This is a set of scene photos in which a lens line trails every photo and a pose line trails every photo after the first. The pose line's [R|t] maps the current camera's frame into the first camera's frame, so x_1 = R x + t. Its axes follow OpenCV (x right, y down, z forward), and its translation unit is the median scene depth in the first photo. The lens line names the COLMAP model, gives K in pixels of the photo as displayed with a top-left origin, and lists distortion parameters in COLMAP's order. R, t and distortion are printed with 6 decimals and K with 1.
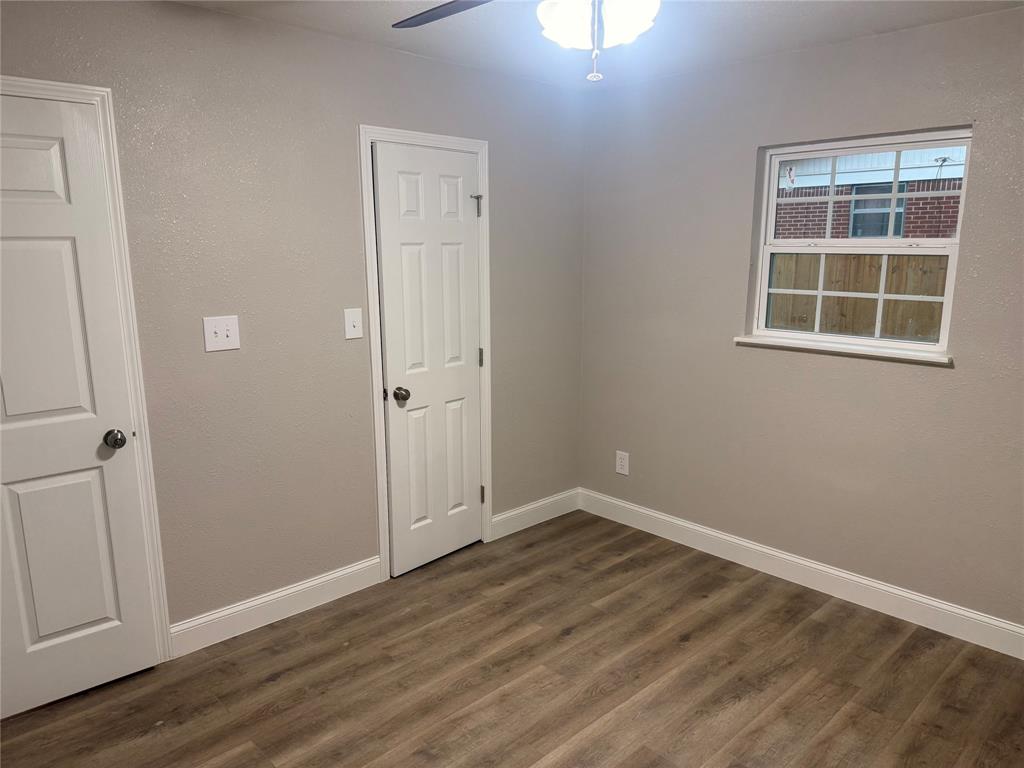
lens RADIAL K [[718.4, 0, 512.0], [0, 718.4, 384.0], [0, 0, 1]] dist [0.000448, -0.002483]
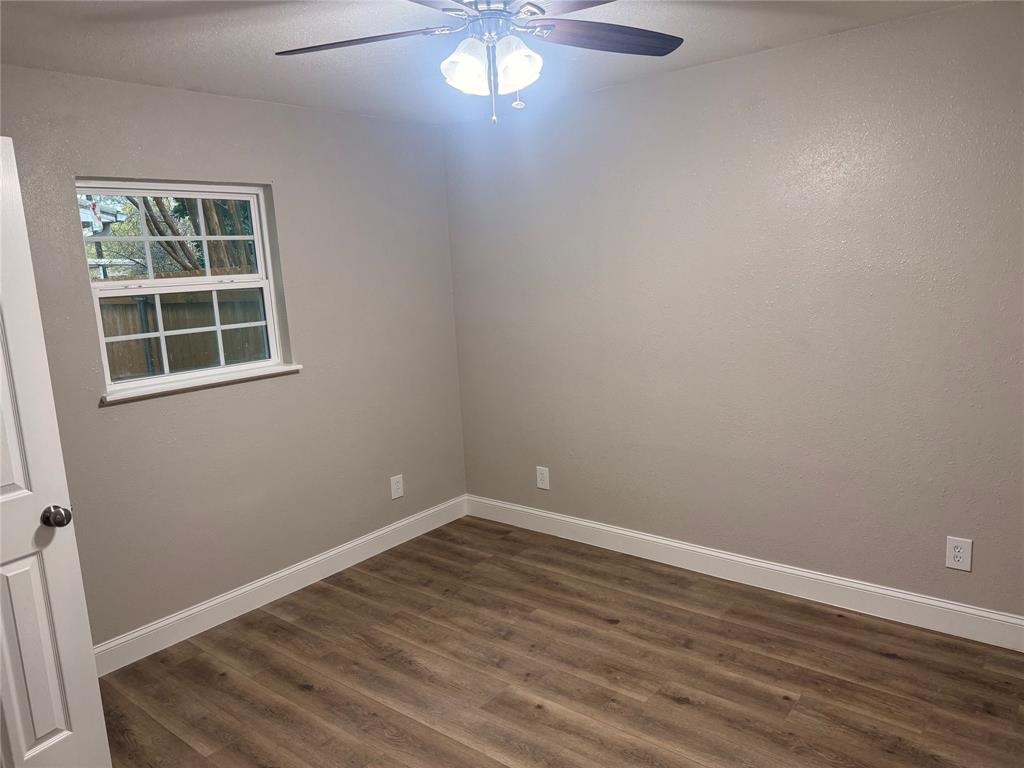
lens RADIAL K [[714.6, 0, 511.2], [0, 714.6, 387.2], [0, 0, 1]] dist [0.116806, -0.177958]
pose [[-0.106337, -0.156800, 0.981889, -0.677463], [0.248350, 0.952003, 0.178923, -0.131033], [-0.962816, 0.262878, -0.062292, 0.701717]]
